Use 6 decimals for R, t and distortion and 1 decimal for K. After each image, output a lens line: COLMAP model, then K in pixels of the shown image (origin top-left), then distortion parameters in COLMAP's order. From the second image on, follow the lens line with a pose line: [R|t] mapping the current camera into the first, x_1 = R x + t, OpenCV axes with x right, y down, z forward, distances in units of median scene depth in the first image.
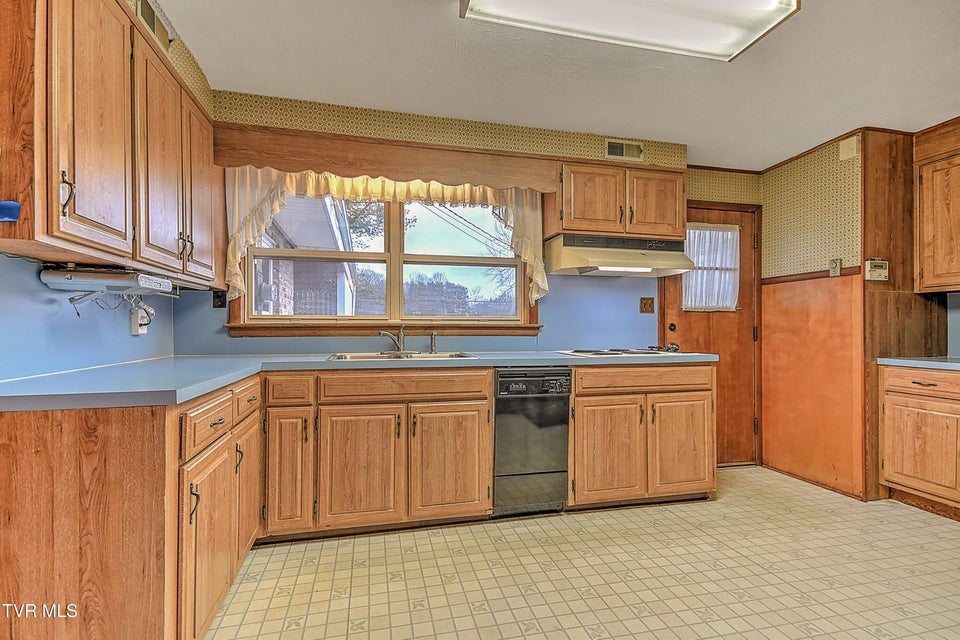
lens RADIAL K [[459.5, 0, 480.2], [0, 459.5, 325.4], [0, 0, 1]] dist [0.028955, -0.006374]
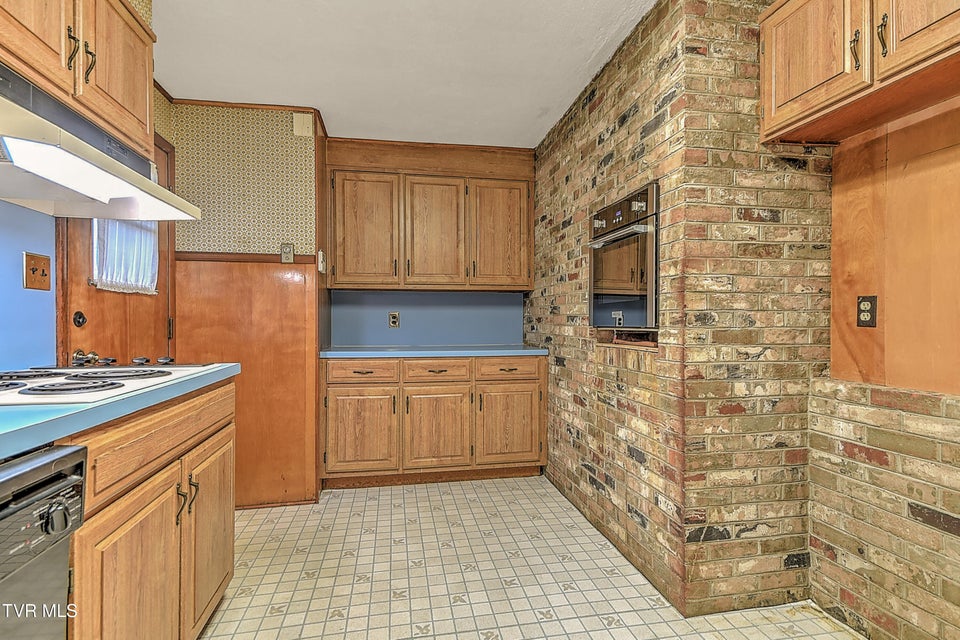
lens RADIAL K [[459.5, 0, 478.4], [0, 459.5, 321.4], [0, 0, 1]] dist [0.028955, -0.006374]
pose [[0.046449, -0.001345, 0.998920, -0.101361], [-0.008634, 0.999961, 0.001748, 0.001752], [-0.998883, -0.008706, 0.046436, 0.605762]]
